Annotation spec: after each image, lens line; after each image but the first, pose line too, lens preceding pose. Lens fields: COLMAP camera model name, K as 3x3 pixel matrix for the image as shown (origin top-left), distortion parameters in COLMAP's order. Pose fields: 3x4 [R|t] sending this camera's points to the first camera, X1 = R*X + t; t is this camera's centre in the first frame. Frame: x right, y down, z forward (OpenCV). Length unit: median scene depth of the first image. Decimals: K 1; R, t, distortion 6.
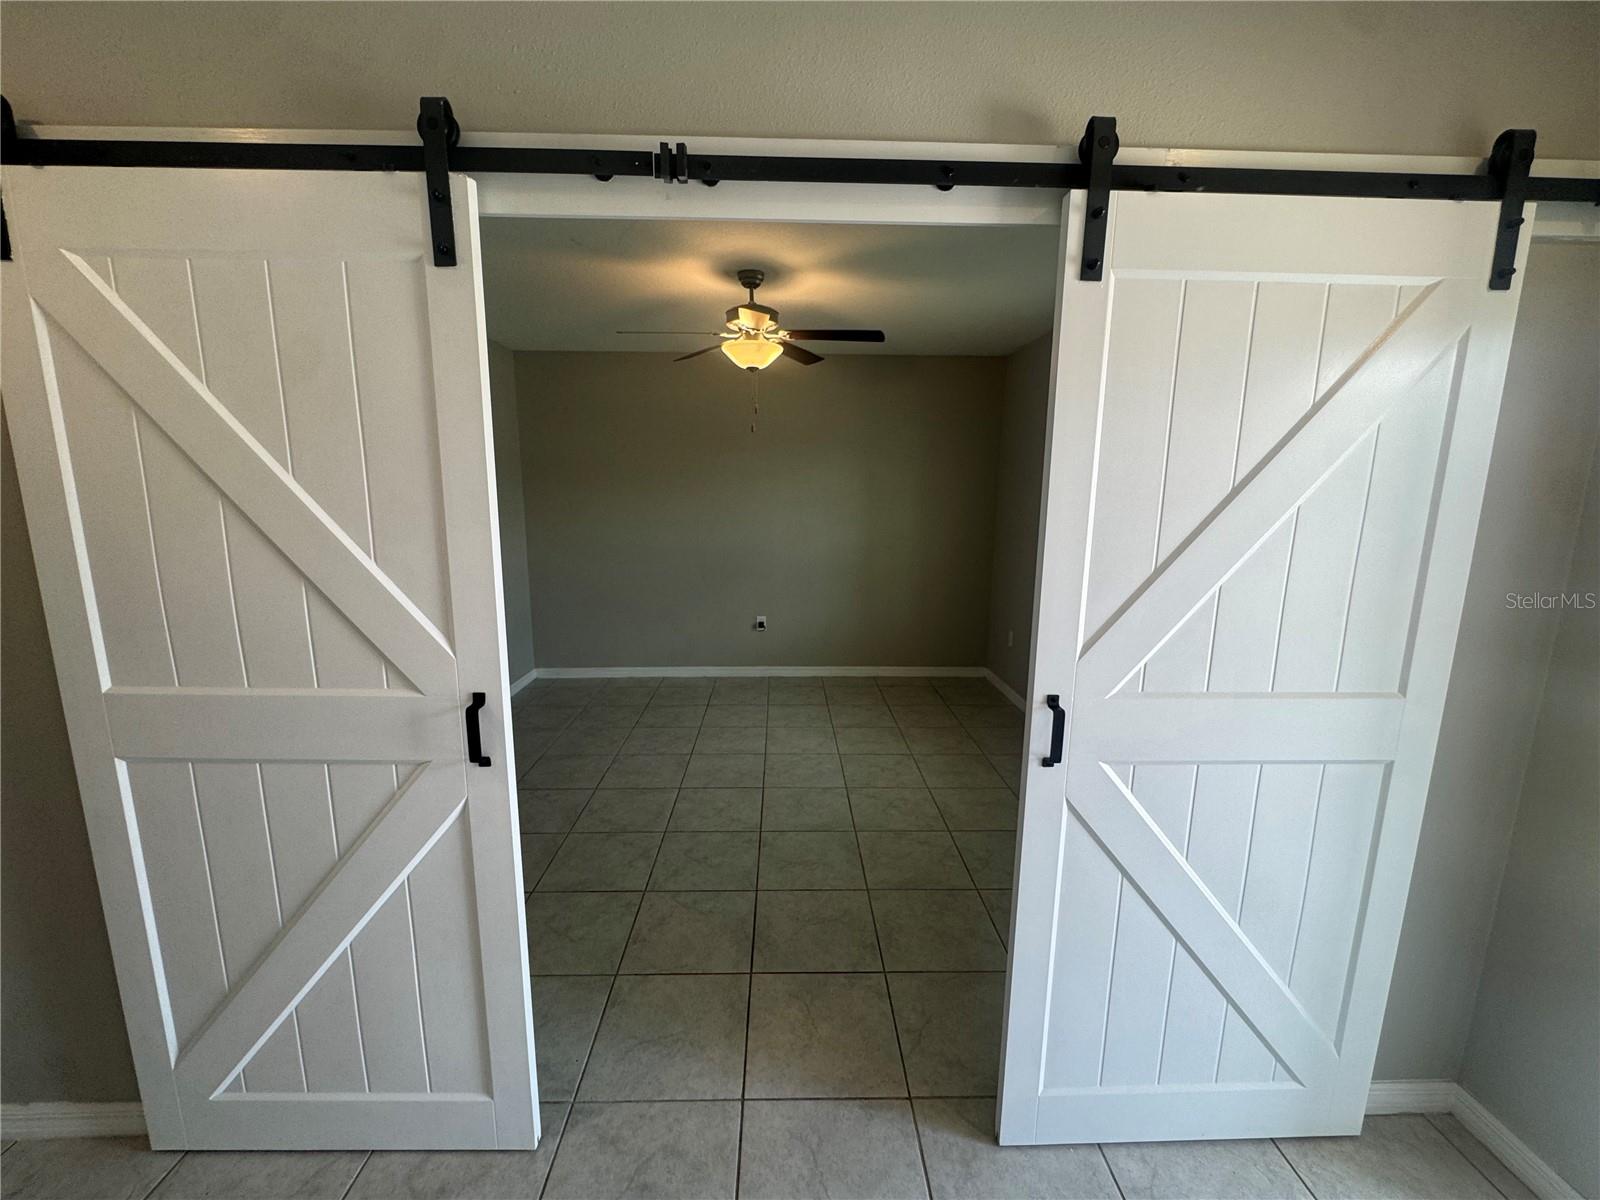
lens RADIAL K [[608.2, 0, 800.2], [0, 608.2, 630.2], [0, 0, 1]] dist [0.000701, 0.000236]
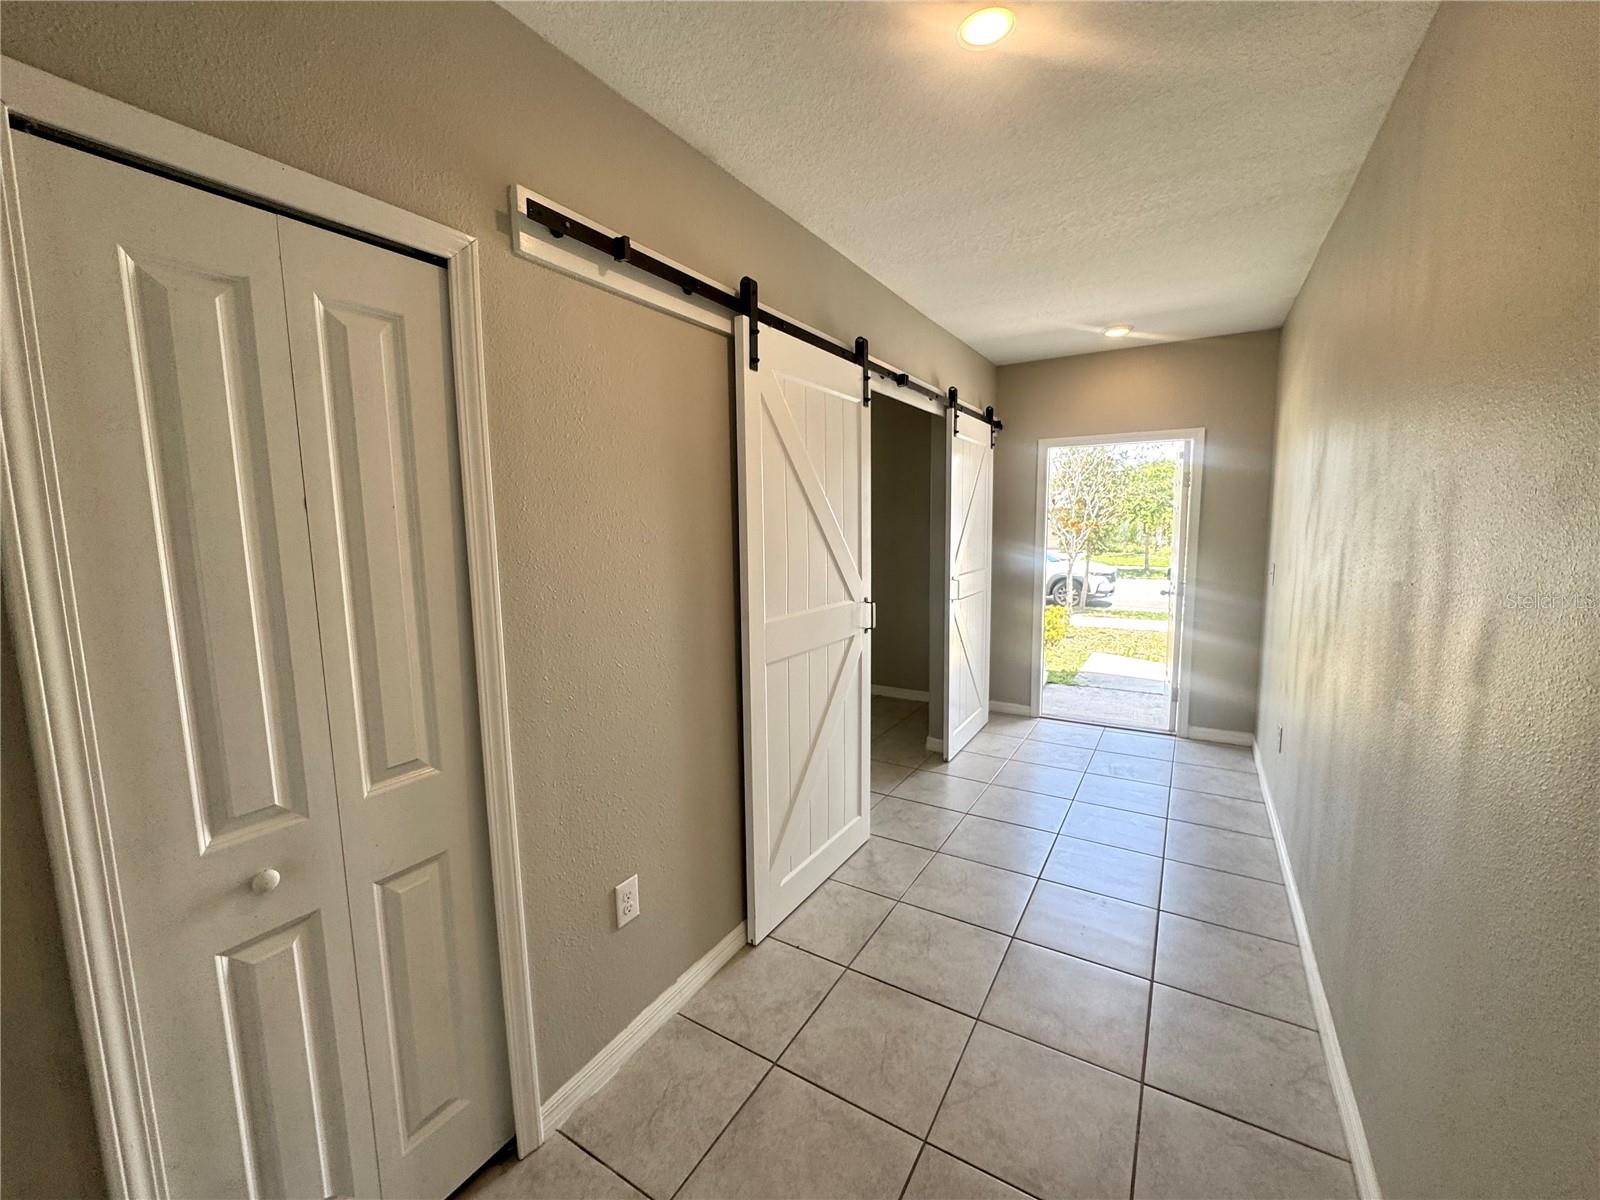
lens RADIAL K [[641.9, 0, 805.9], [0, 641.9, 587.0], [0, 0, 1]] dist [-0.006155, 0.001171]
pose [[0.545450, -0.100678, 0.832075, -0.996127], [0.146370, 0.988946, 0.023708, -0.007487], [-0.825264, 0.108859, 0.554156, -0.028861]]
